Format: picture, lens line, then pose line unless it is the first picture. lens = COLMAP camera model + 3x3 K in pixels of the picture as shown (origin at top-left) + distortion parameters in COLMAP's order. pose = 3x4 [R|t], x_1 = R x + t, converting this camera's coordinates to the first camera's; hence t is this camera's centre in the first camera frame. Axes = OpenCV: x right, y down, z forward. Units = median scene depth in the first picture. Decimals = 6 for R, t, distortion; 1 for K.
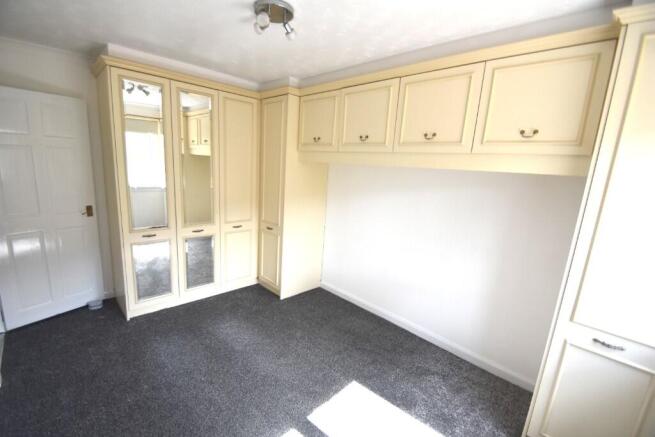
lens RADIAL K [[284.8, 0, 327.7], [0, 284.8, 230.2], [0, 0, 1]] dist [0.000462, 0.000001]
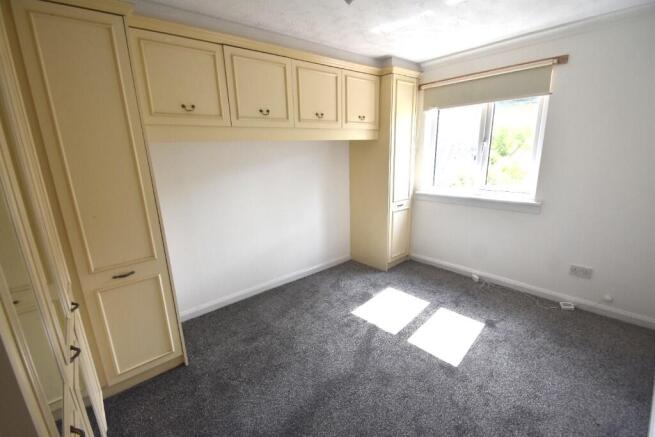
lens RADIAL K [[289.6, 0, 318.7], [0, 289.6, 220.2], [0, 0, 1]] dist [-0.000070, -0.000061]
pose [[0.073217, -0.309194, 0.948176, -0.898656], [0.248452, 0.926409, 0.282911, -0.222012], [-0.965873, 0.214863, 0.144648, 0.777476]]
